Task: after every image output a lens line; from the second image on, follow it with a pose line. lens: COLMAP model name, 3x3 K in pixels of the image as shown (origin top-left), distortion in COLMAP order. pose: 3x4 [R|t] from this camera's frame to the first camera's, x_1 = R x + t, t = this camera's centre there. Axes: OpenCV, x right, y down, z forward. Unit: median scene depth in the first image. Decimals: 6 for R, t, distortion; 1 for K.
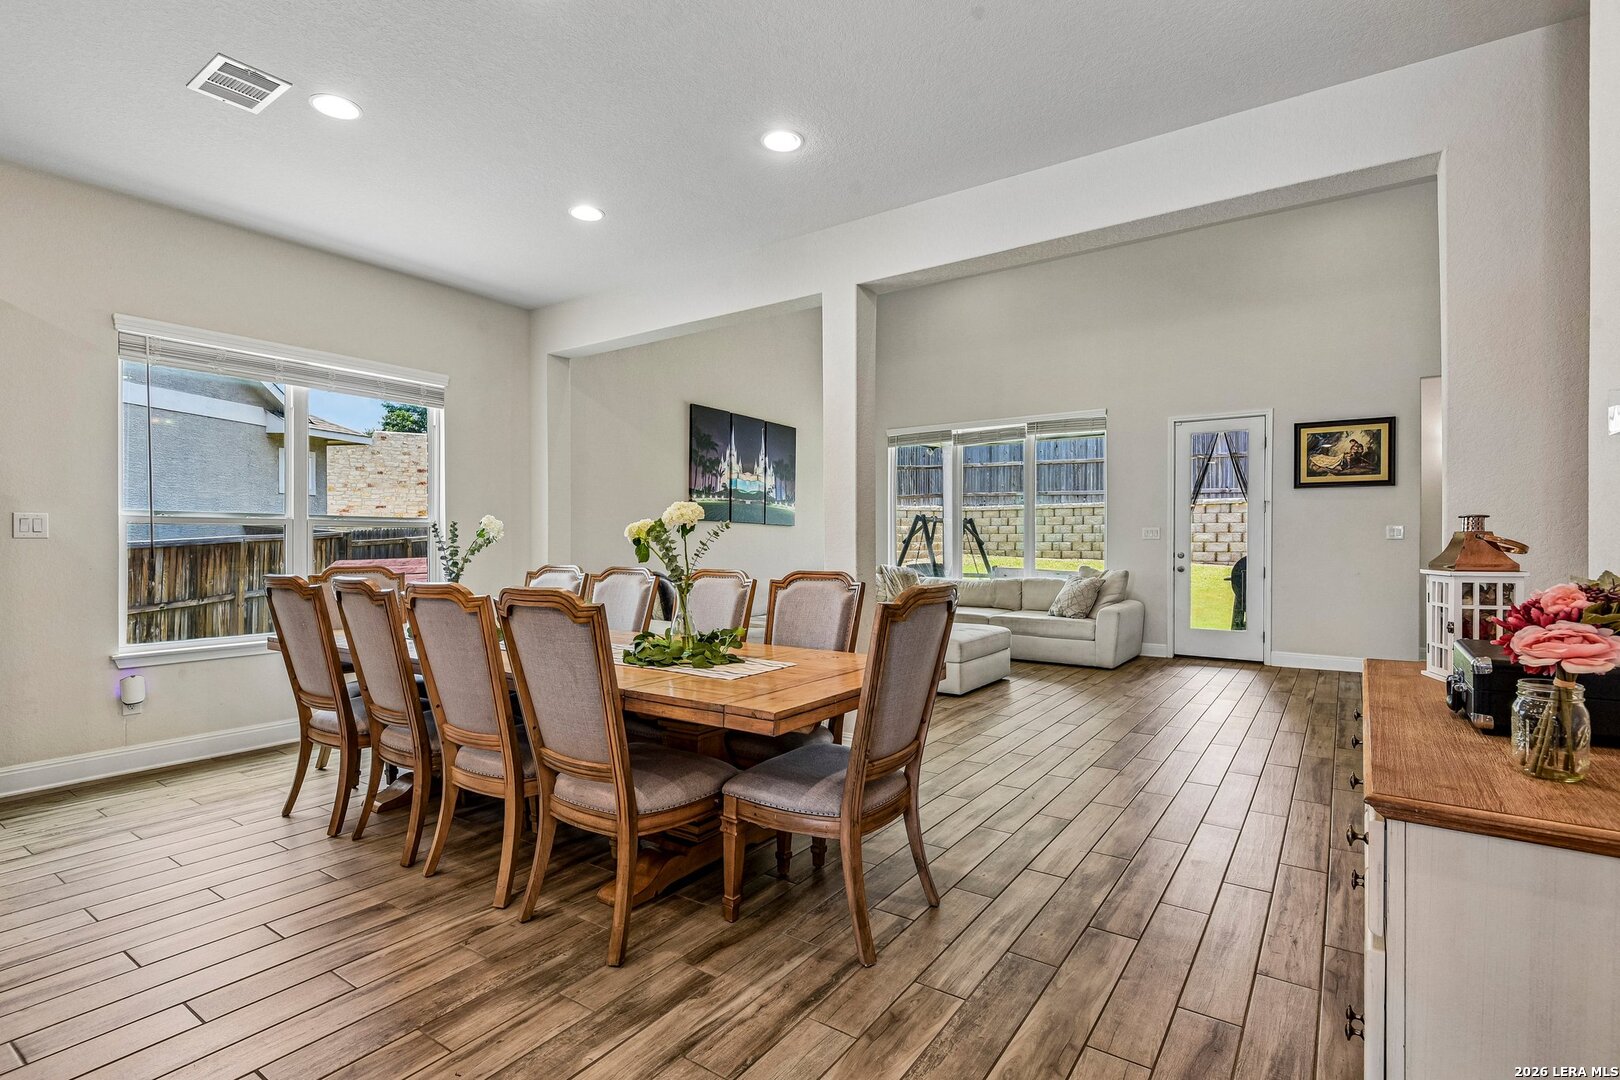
lens RADIAL K [[778.3, 0, 828.7], [0, 778.3, 541.2], [0, 0, 1]] dist [-0.021105, -0.000456]
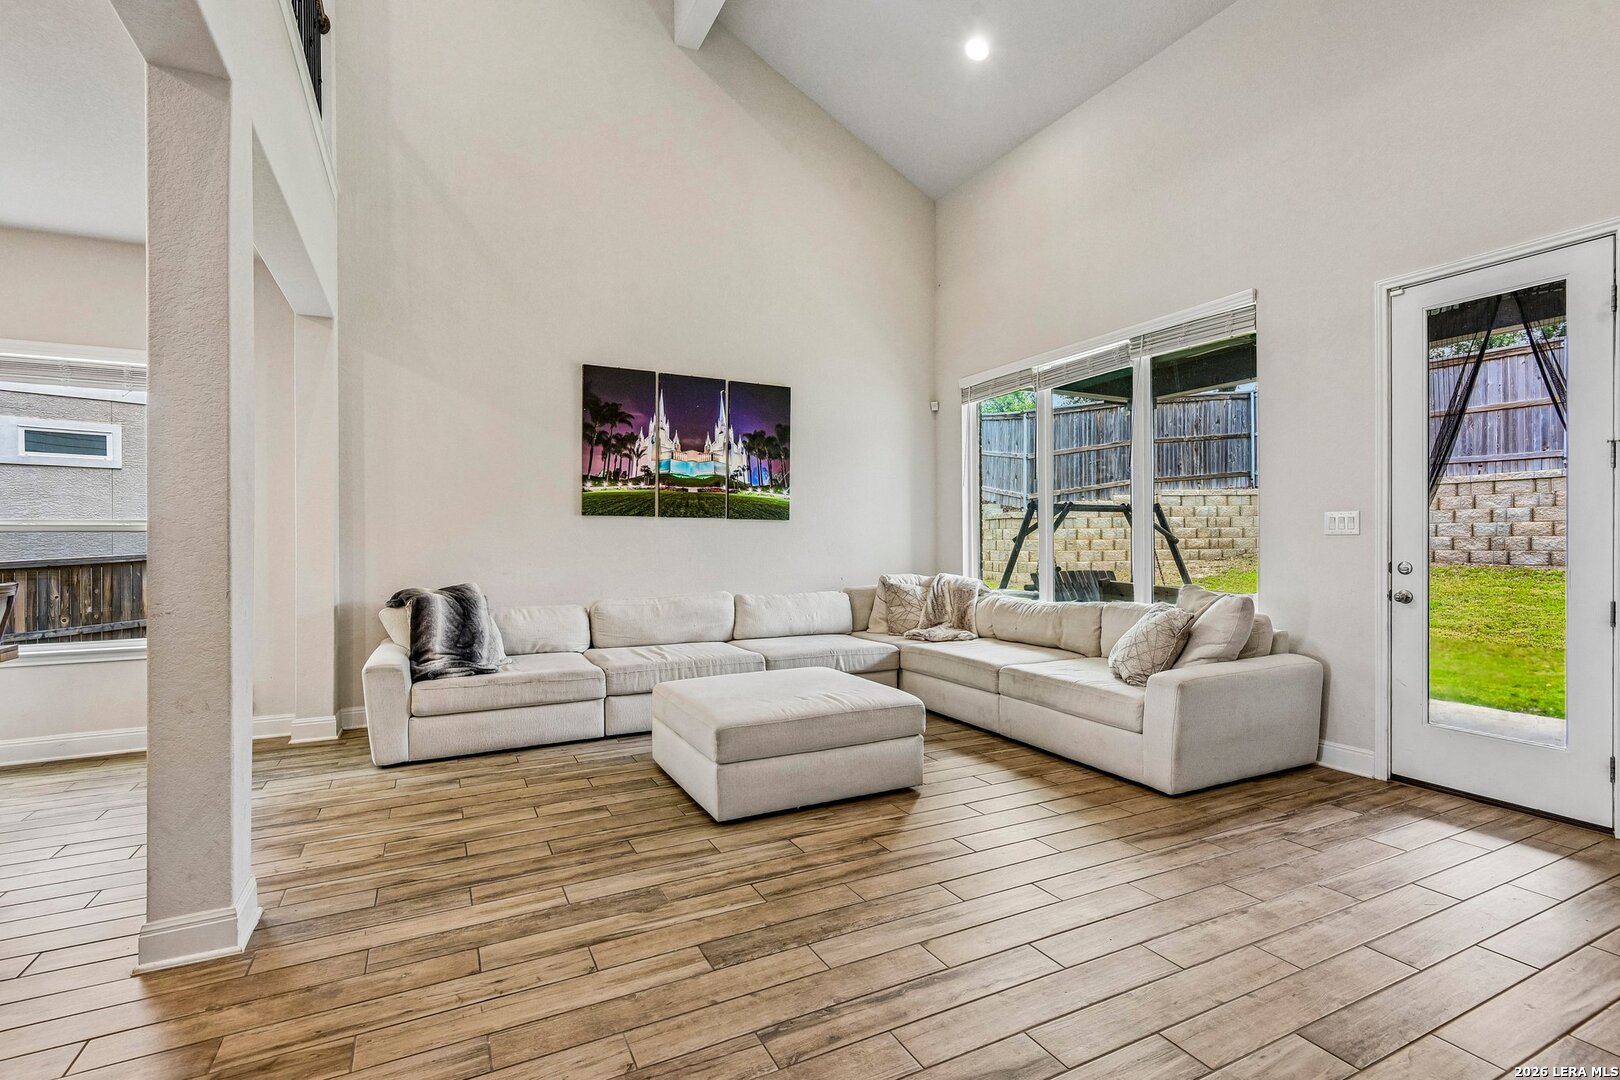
lens RADIAL K [[790.0, 0, 785.3], [0, 790.0, 539.0], [0, 0, 1]] dist [0.006340, 0.000357]
pose [[0.875012, -0.005520, -0.484070, 0.360515], [0.007183, 0.999973, 0.001581, -0.003556], [0.484048, -0.004861, 0.875028, 0.391519]]
